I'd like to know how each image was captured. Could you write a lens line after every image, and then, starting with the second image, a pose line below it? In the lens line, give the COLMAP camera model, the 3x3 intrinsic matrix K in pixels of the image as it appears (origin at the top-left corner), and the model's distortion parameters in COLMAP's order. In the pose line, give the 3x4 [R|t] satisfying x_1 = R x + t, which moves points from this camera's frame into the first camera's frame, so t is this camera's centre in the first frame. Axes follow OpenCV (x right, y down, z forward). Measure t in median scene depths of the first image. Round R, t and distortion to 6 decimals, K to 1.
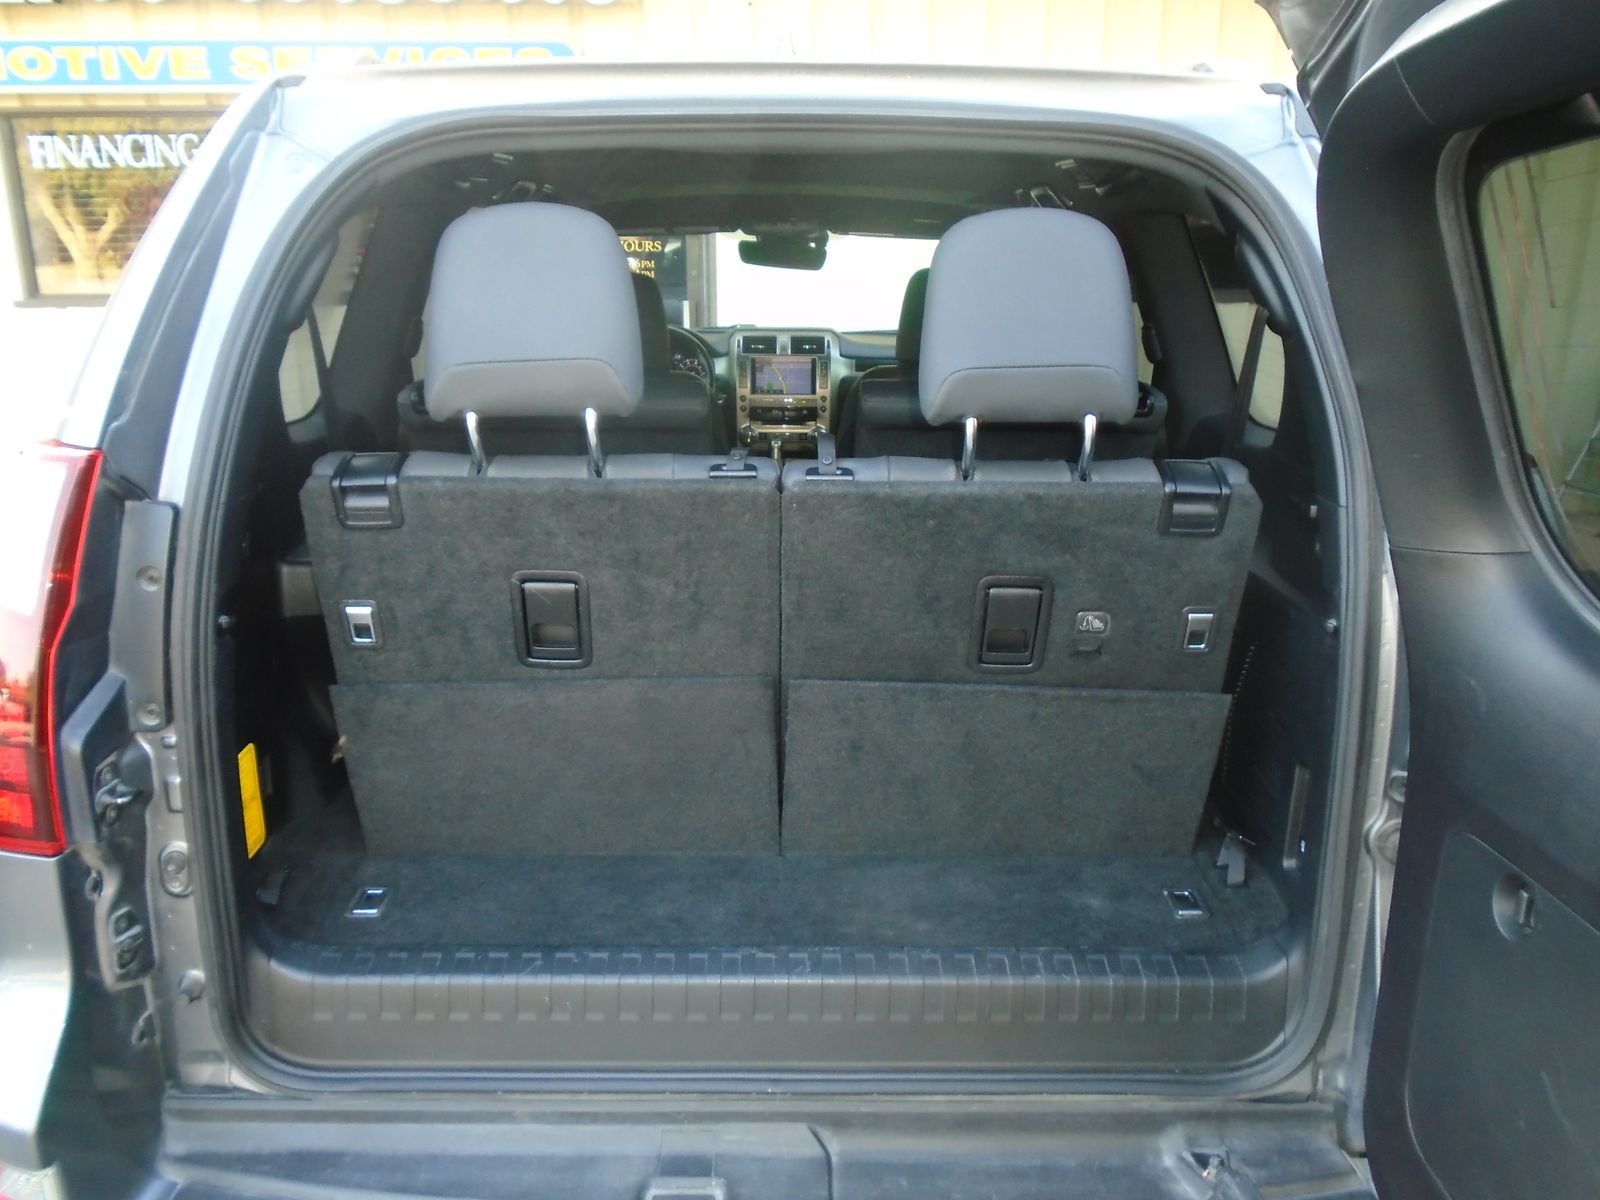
lens RADIAL K [[1221.2, 0, 793.8], [0, 1221.2, 609.1], [0, 0, 1]] dist [-0.000650, 0.000062]
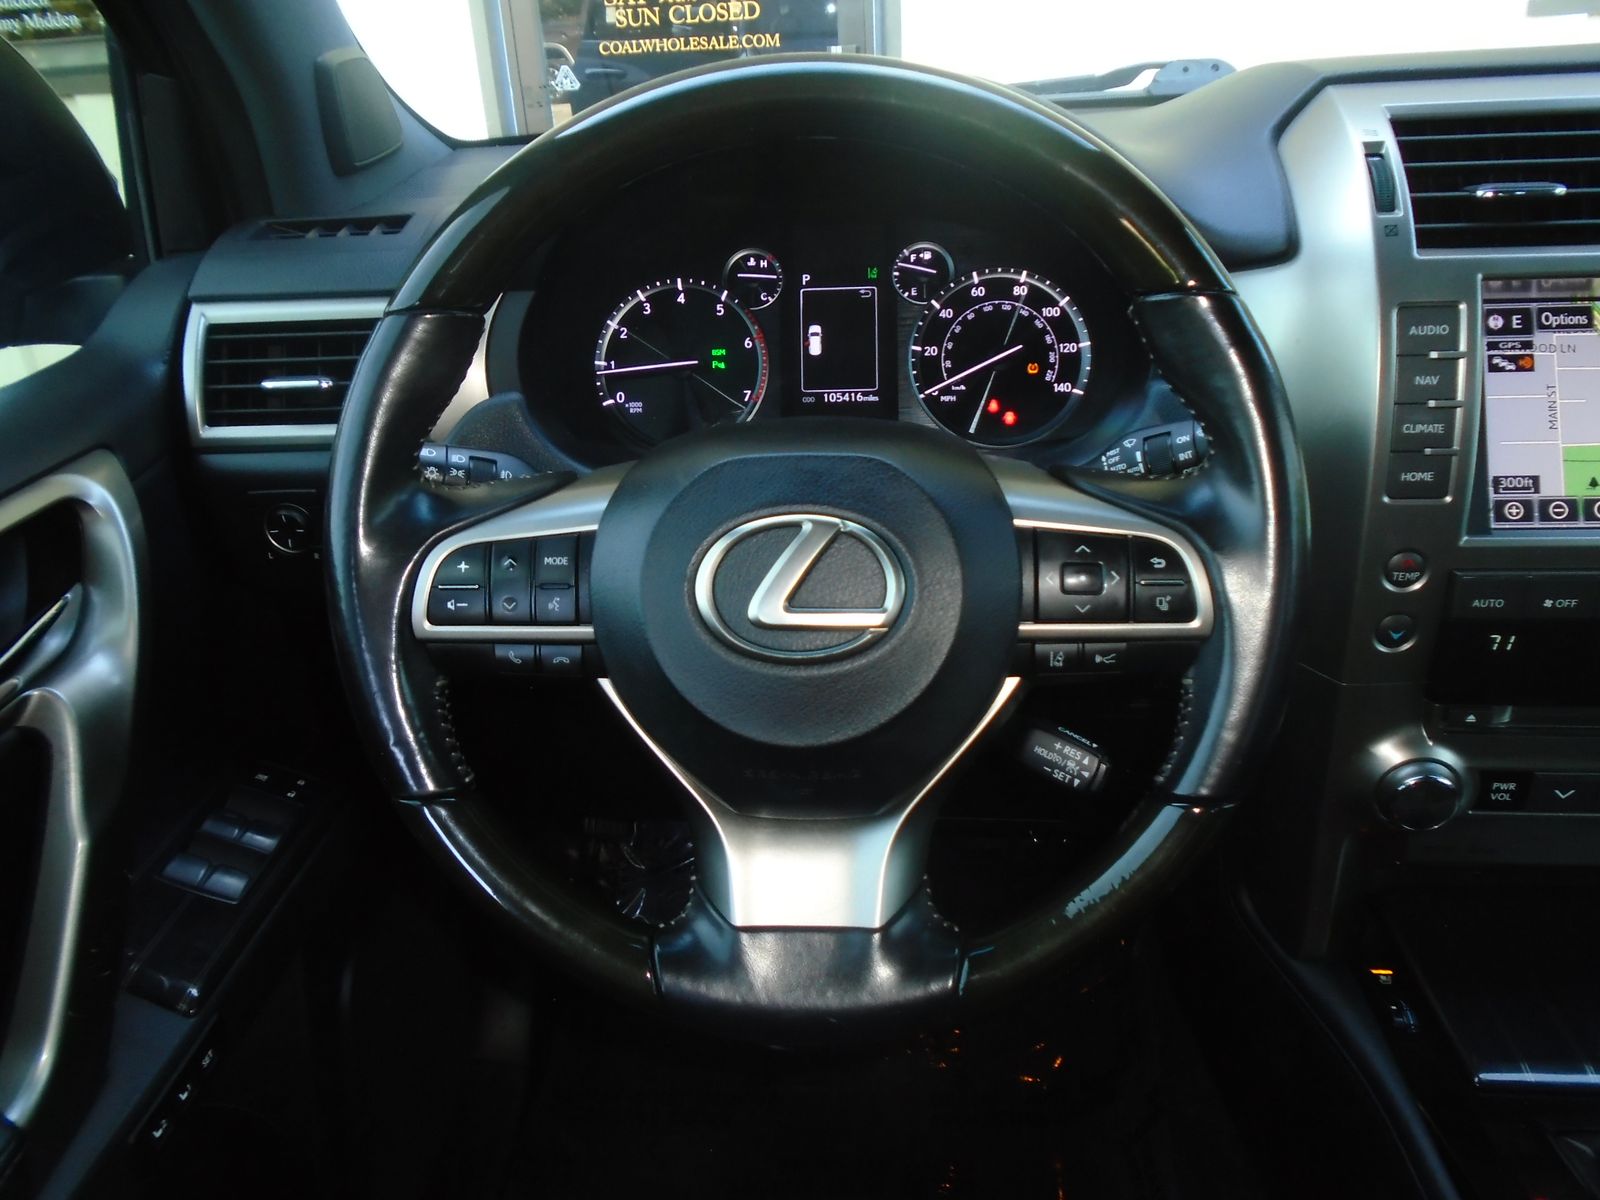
lens RADIAL K [[1221.2, 0, 803.3], [0, 1221.2, 590.8], [0, 0, 1]] dist [-0.000650, 0.000062]
pose [[0.994868, -0.009698, -0.100713, -0.268066], [0.023914, 0.989733, 0.140916, -0.524862], [0.098313, -0.142601, 0.984886, 2.324371]]
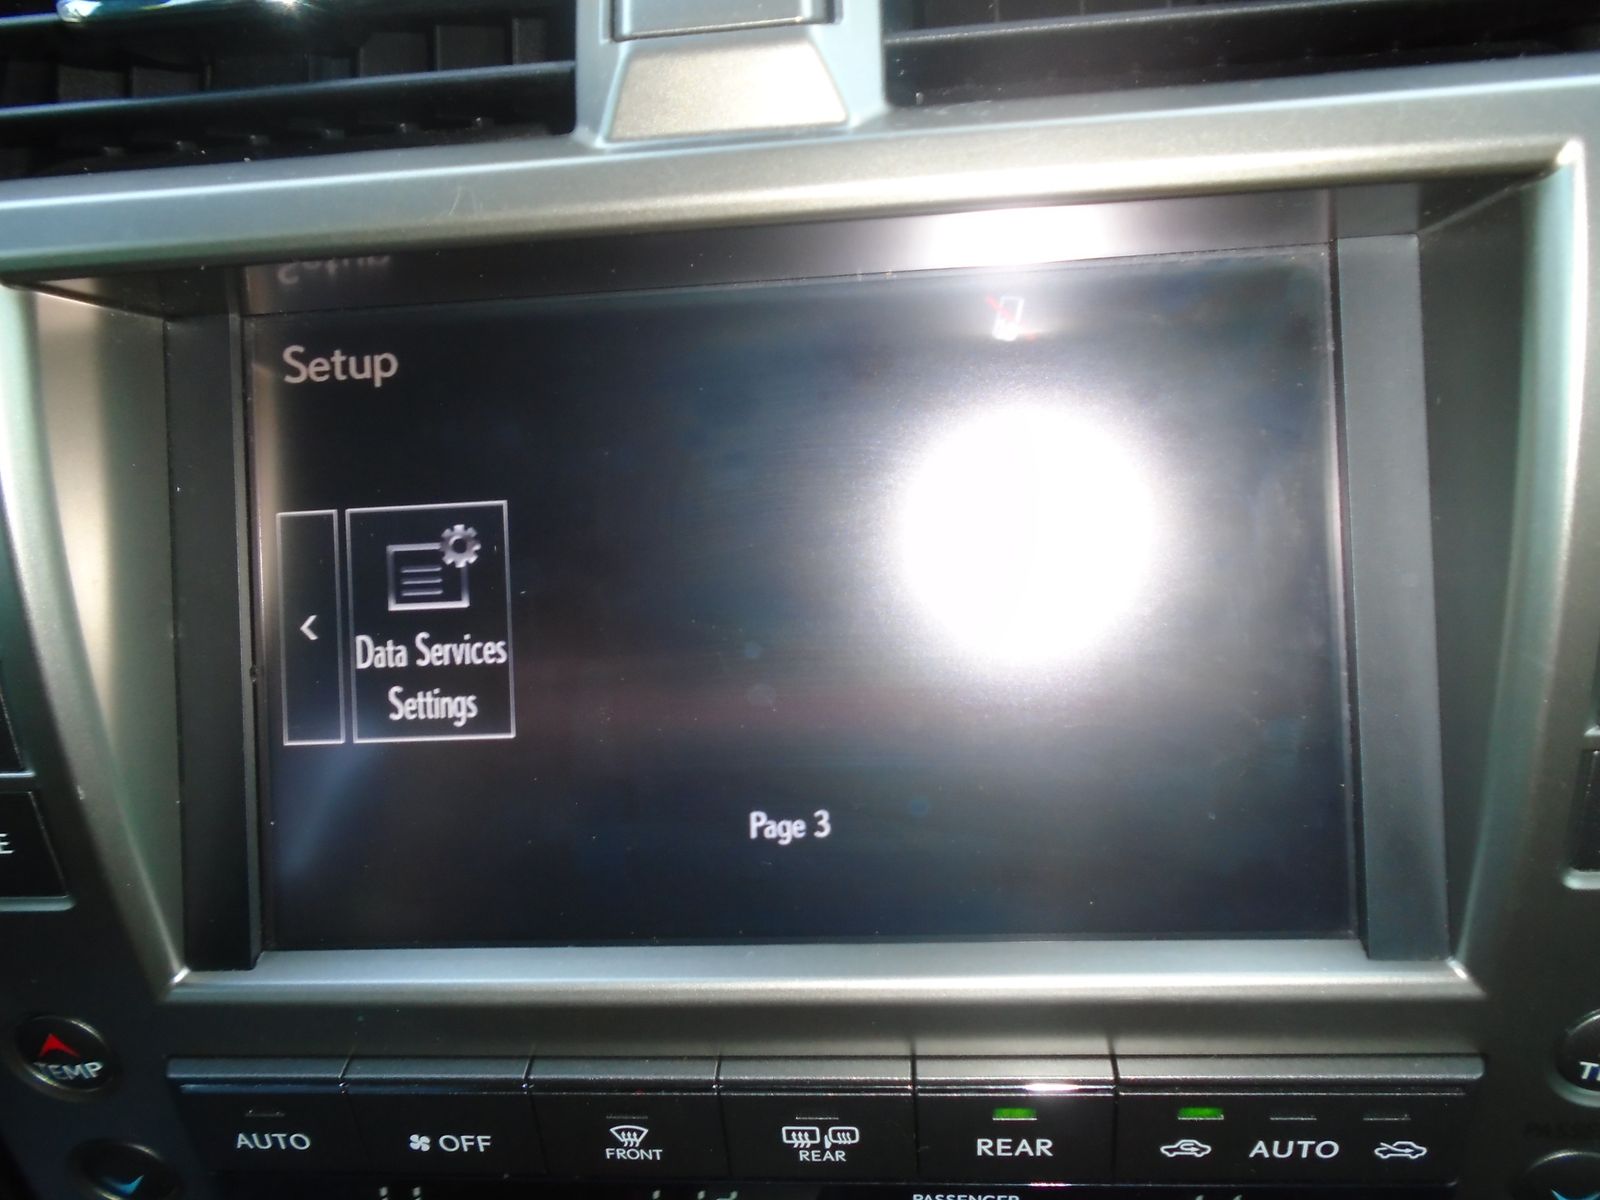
lens RADIAL K [[1221.2, 0, 805.2], [0, 1221.2, 596.8], [0, 0, 1]] dist [-0.000650, 0.000062]
pose [[0.992678, -0.042365, -0.113117, -0.003713], [0.065594, 0.975432, 0.210309, -0.551006], [0.101429, -0.216189, 0.971069, 2.612256]]
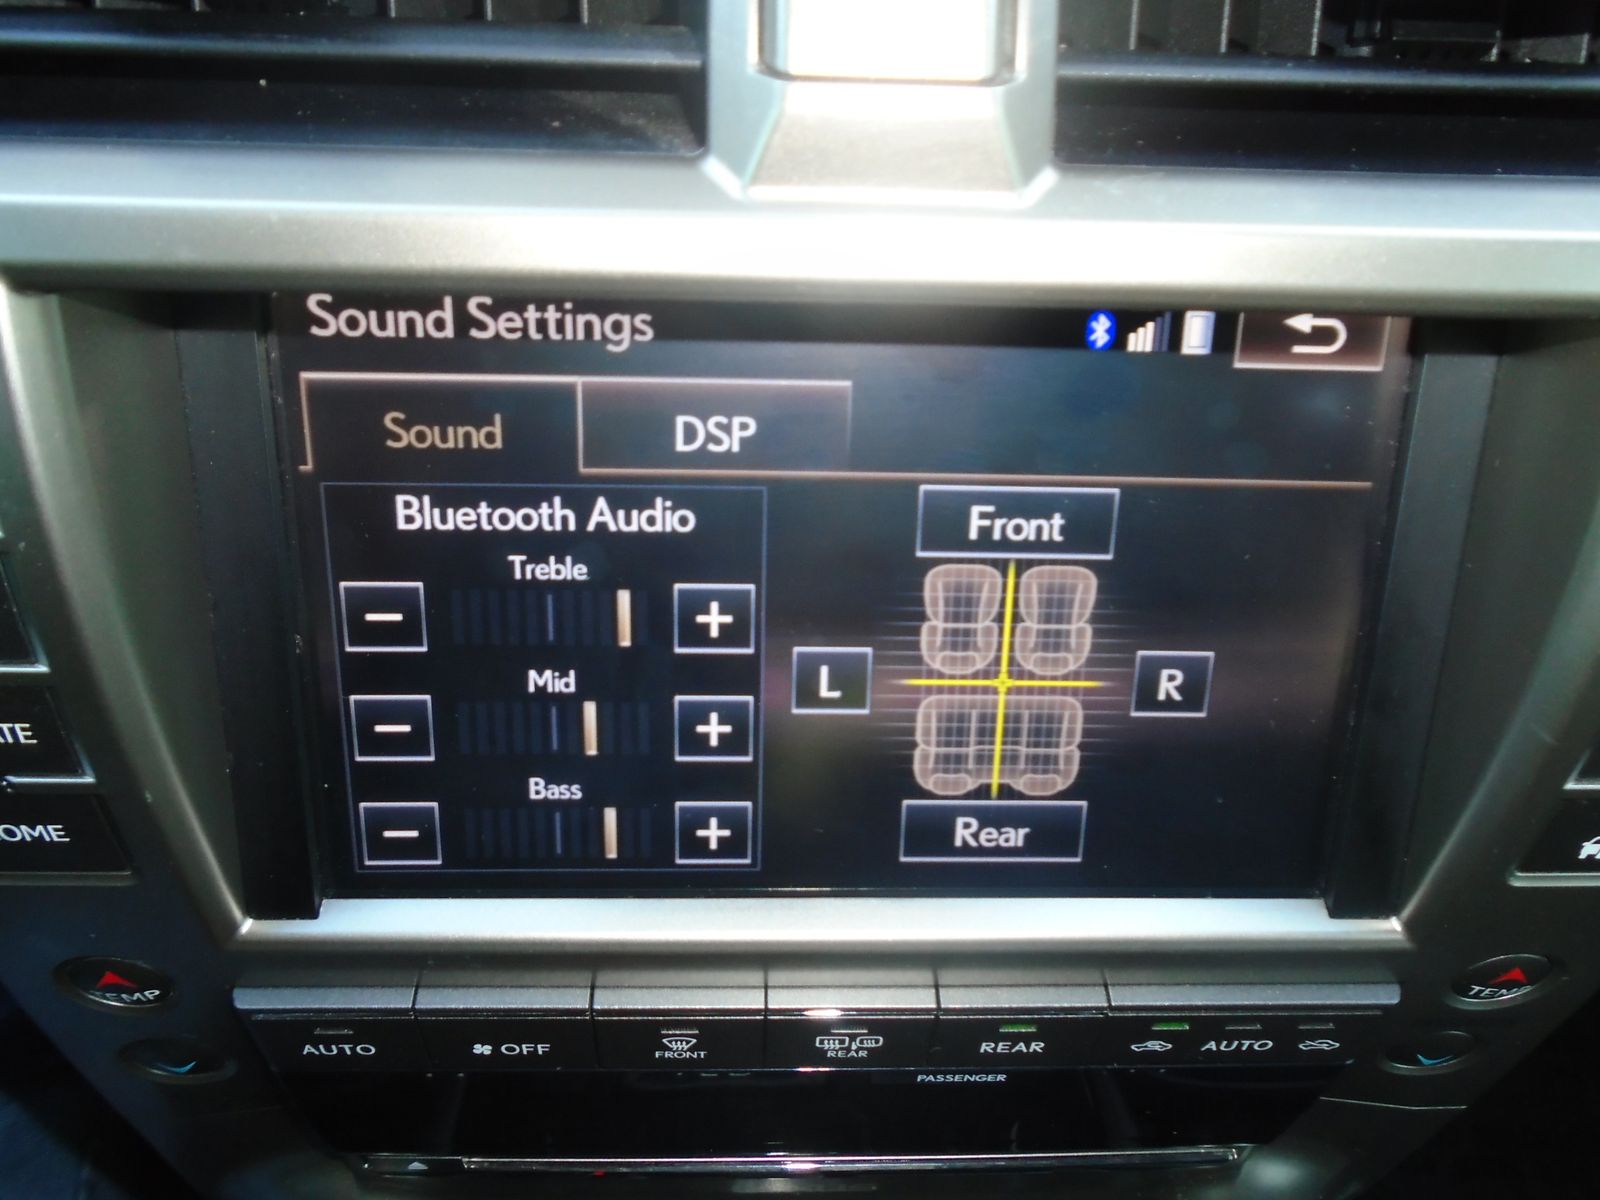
lens RADIAL K [[1221.2, 0, 799.0], [0, 1221.2, 588.3], [0, 0, 1]] dist [-0.000650, 0.000062]
pose [[0.999395, 0.012504, 0.032470, -0.033079], [-0.027020, 0.866853, 0.497831, -0.593121], [-0.021922, -0.498407, 0.866666, 2.625501]]
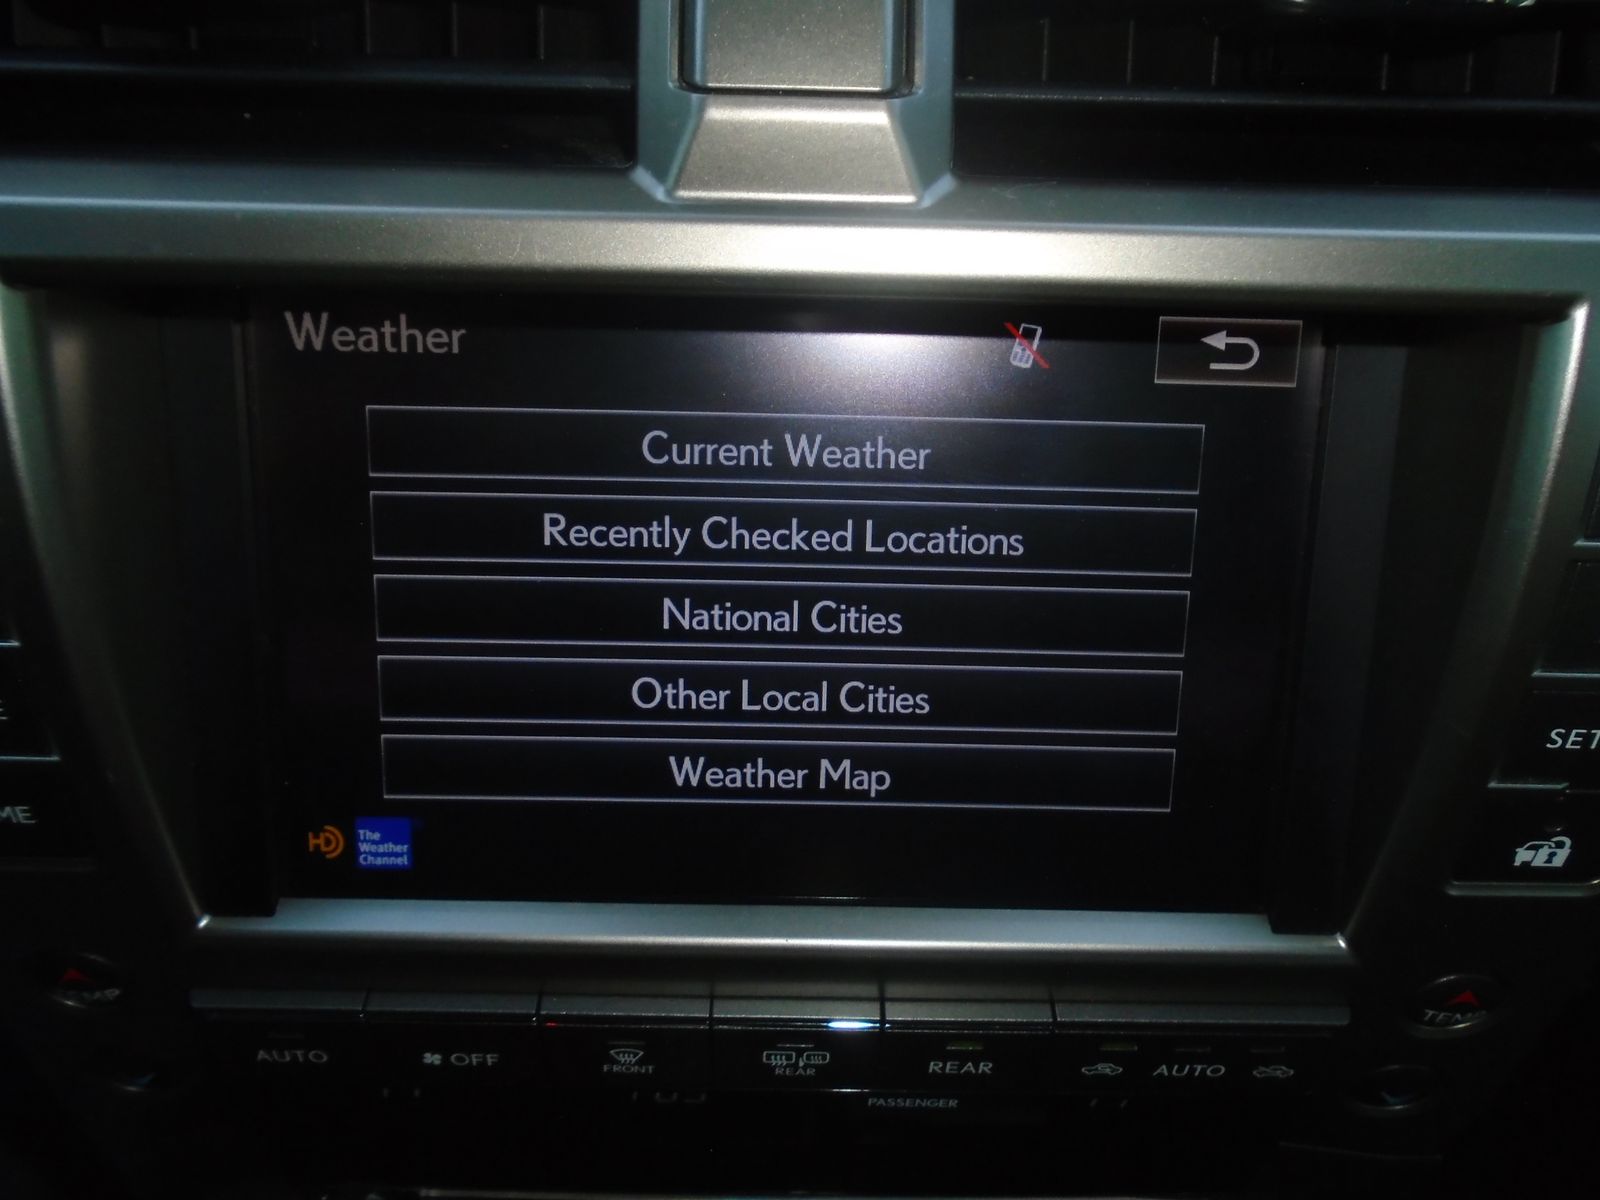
lens RADIAL K [[1221.2, 0, 799.2], [0, 1221.2, 590.6], [0, 0, 1]] dist [-0.000650, 0.000062]
pose [[0.999781, 0.020719, 0.003101, -0.021830], [-0.020152, 0.910610, 0.412774, -0.584033], [0.005728, -0.412746, 0.910828, 2.613606]]
